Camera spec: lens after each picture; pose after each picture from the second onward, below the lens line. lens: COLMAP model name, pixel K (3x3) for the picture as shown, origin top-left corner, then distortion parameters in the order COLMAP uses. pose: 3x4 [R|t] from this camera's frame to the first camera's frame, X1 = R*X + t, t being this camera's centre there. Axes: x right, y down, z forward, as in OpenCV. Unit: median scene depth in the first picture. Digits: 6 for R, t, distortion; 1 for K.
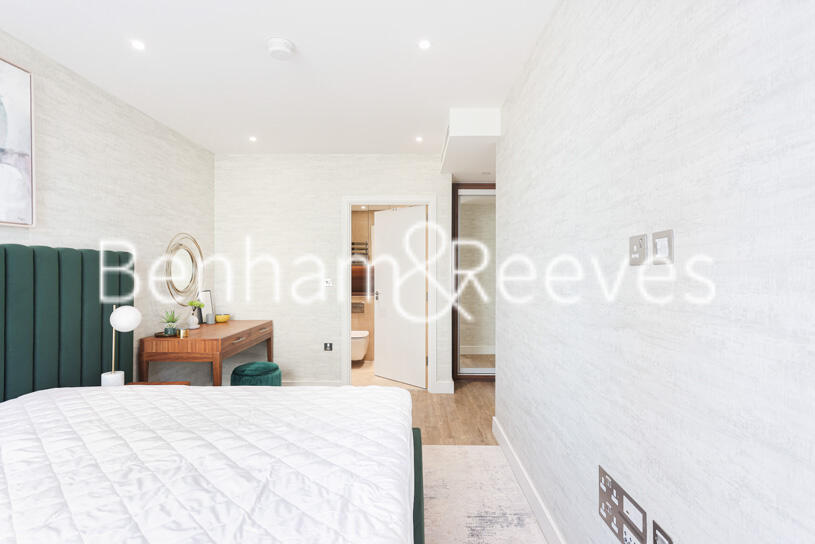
lens RADIAL K [[415.0, 0, 410.2], [0, 415.0, 269.2], [0, 0, 1]] dist [0.018080, 0.002256]
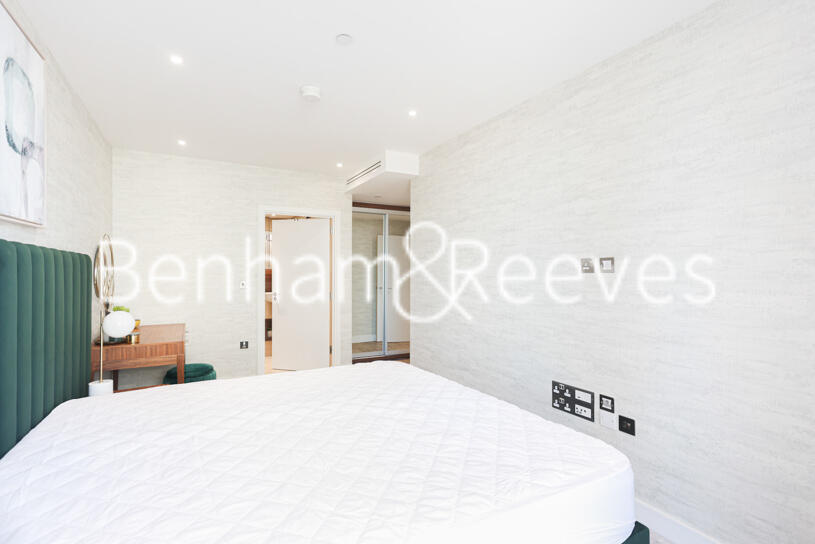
lens RADIAL K [[376.4, 0, 405.0], [0, 376.4, 272.0], [0, 0, 1]] dist [0.027939, 0.001255]
pose [[0.883880, 0.002790, 0.467706, -0.502560], [-0.003426, 0.999994, 0.000508, -0.005600], [-0.467702, -0.002052, 0.883884, -0.096348]]
